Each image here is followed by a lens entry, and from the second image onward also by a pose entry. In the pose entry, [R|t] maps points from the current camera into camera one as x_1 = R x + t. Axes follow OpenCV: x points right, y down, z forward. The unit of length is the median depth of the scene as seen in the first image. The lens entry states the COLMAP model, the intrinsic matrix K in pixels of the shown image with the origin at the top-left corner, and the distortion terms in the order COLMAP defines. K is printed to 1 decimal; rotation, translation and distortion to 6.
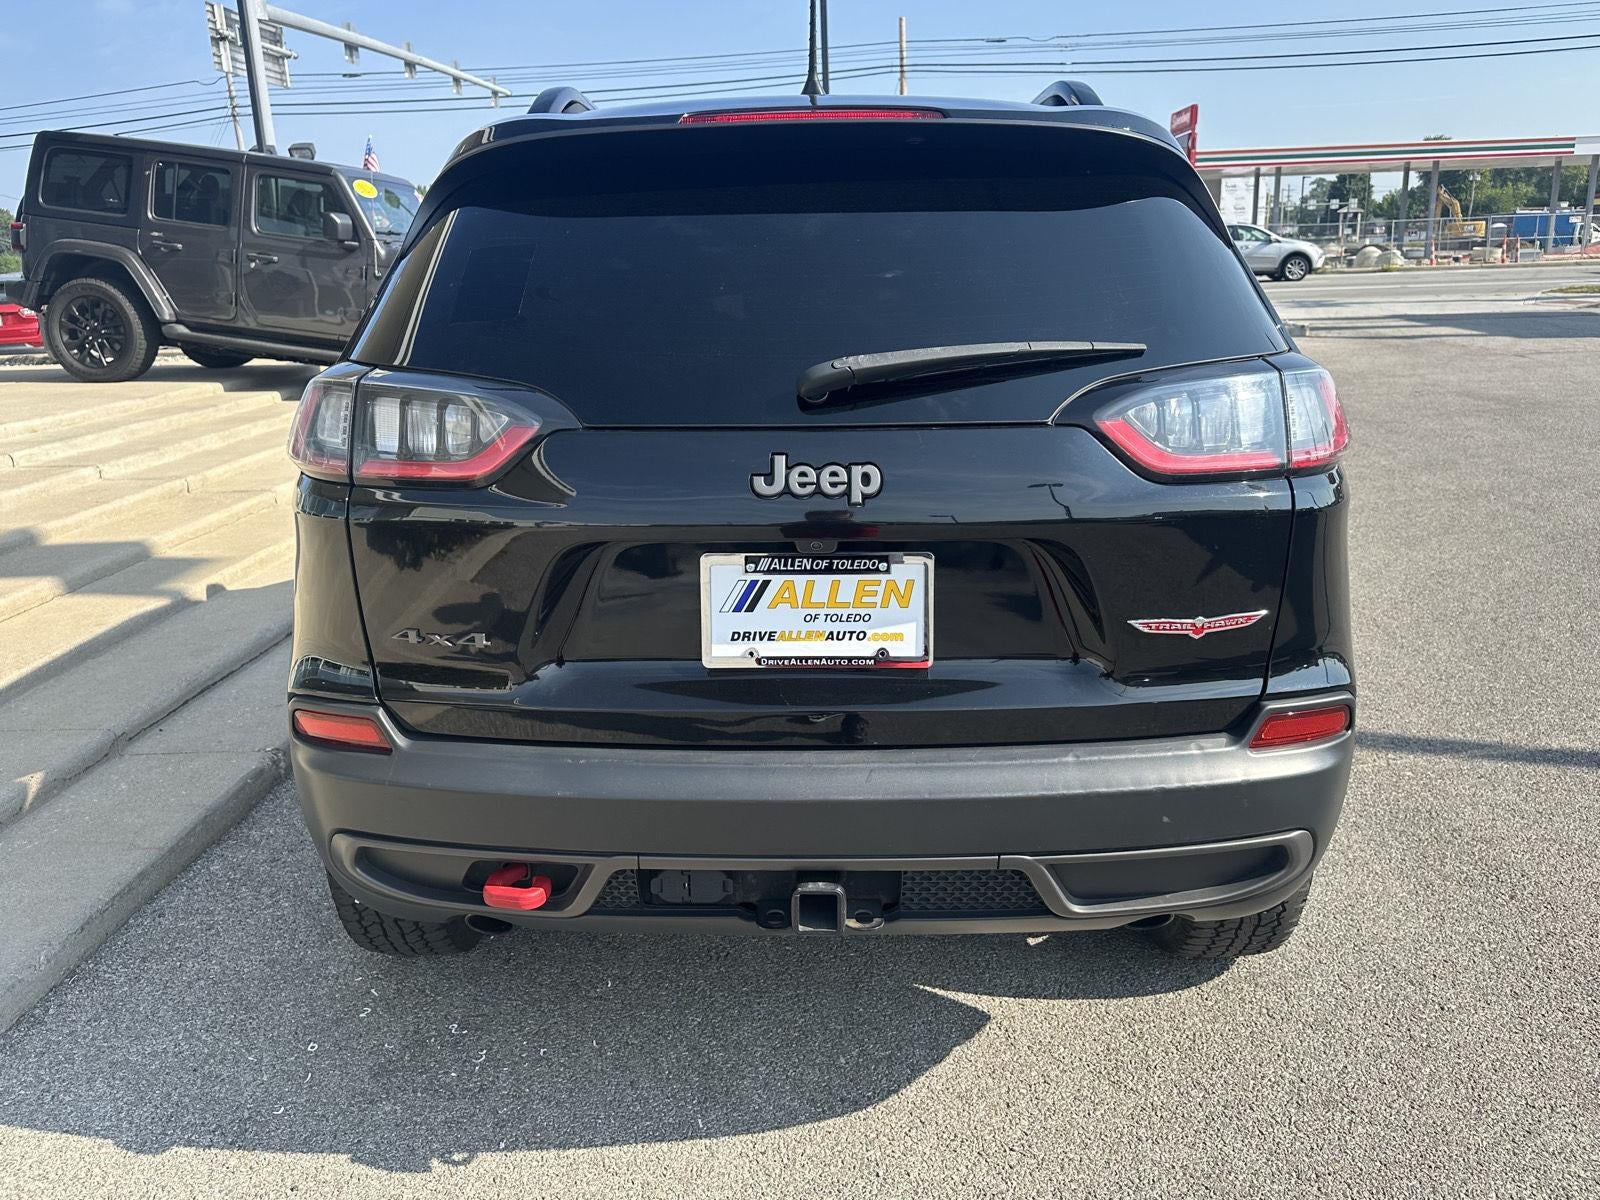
lens RADIAL K [[1260.3, 0, 793.0], [0, 1260.3, 605.7], [0, 0, 1]] dist [0.066750, -0.082556]
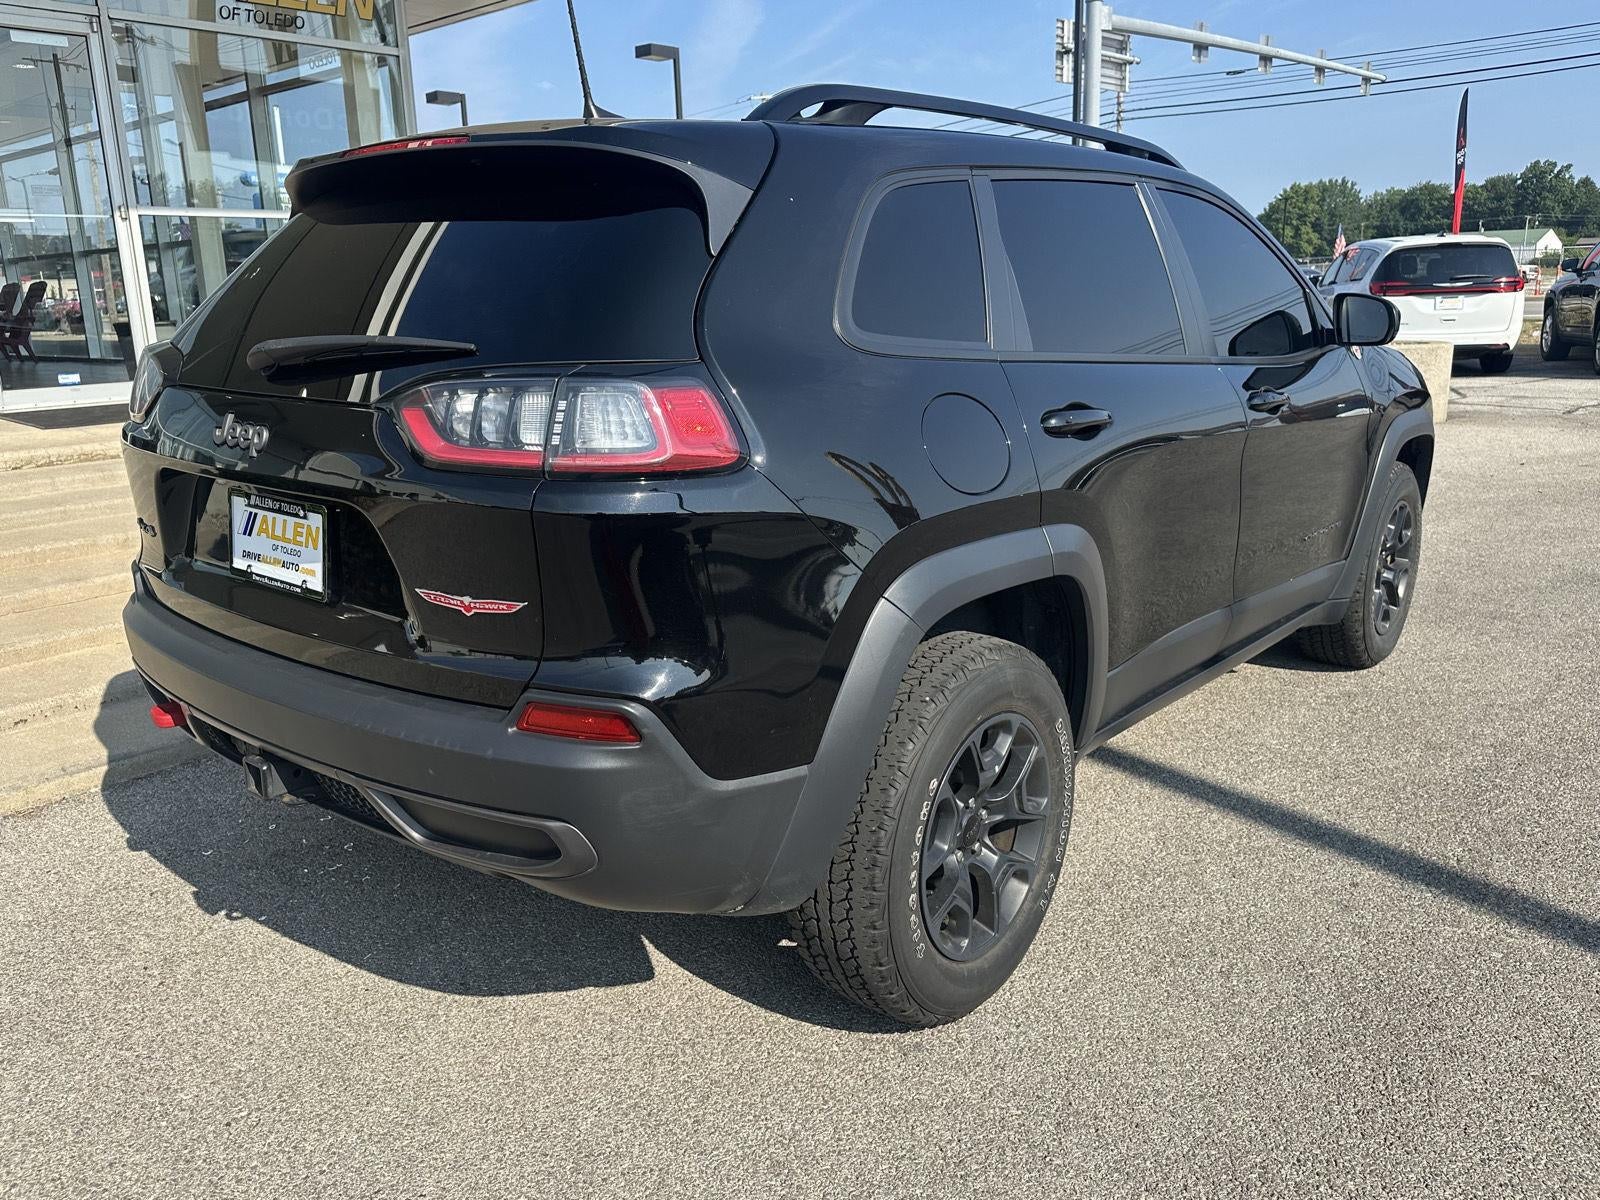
lens RADIAL K [[1260.3, 0, 806.8], [0, 1260.3, 609.7], [0, 0, 1]] dist [0.066750, -0.082556]
pose [[0.787281, 0.170659, -0.592507, 0.508561], [-0.167178, 0.984020, 0.061291, -0.040630], [0.593498, 0.050801, 0.803230, 0.127466]]
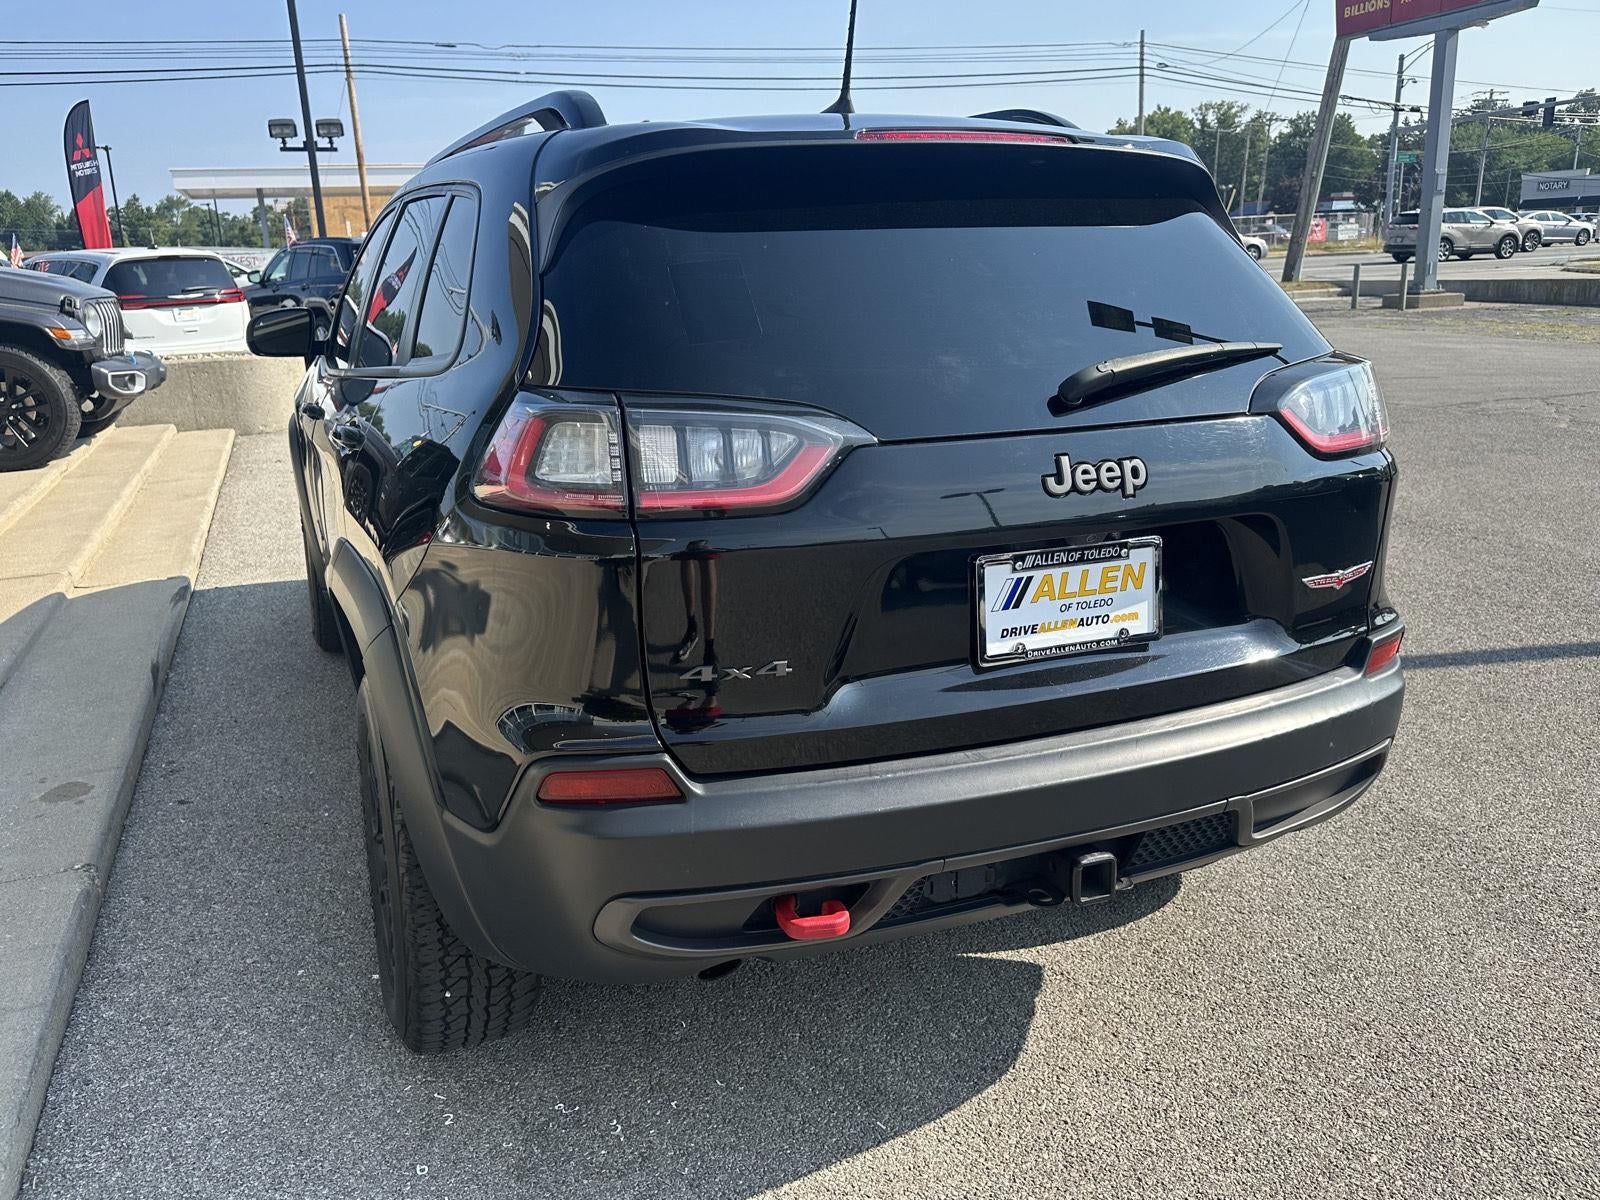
lens RADIAL K [[1260.3, 0, 785.7], [0, 1260.3, 603.1], [0, 0, 1]] dist [0.066750, -0.082556]
pose [[0.914820, -0.107818, 0.389203, -0.262988], [0.110817, 0.993730, 0.014809, -0.015363], [-0.388360, 0.029583, 0.921033, 0.046242]]
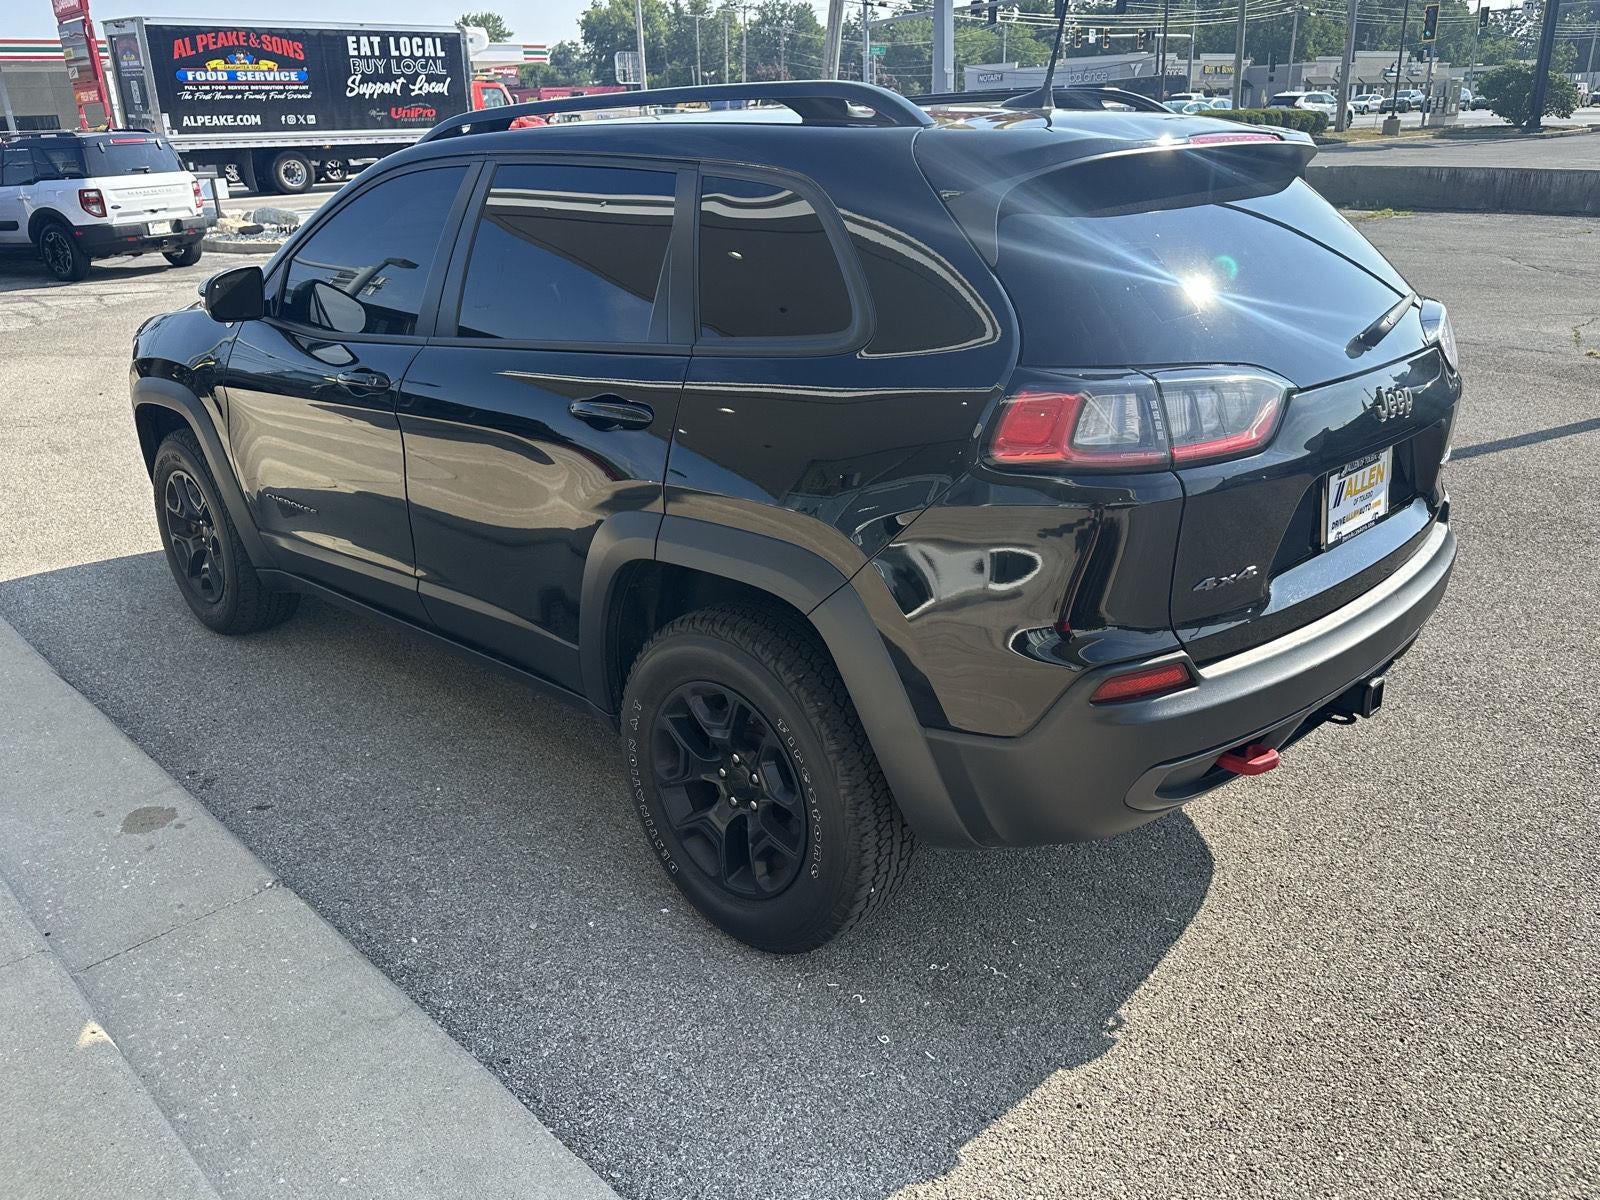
lens RADIAL K [[1260.3, 0, 815.6], [0, 1260.3, 609.4], [0, 0, 1]] dist [0.066750, -0.082556]
pose [[0.686673, -0.256328, 0.680276, -0.603363], [0.204154, 0.966111, 0.157957, -0.095562], [-0.697711, 0.030417, 0.715733, 0.170719]]
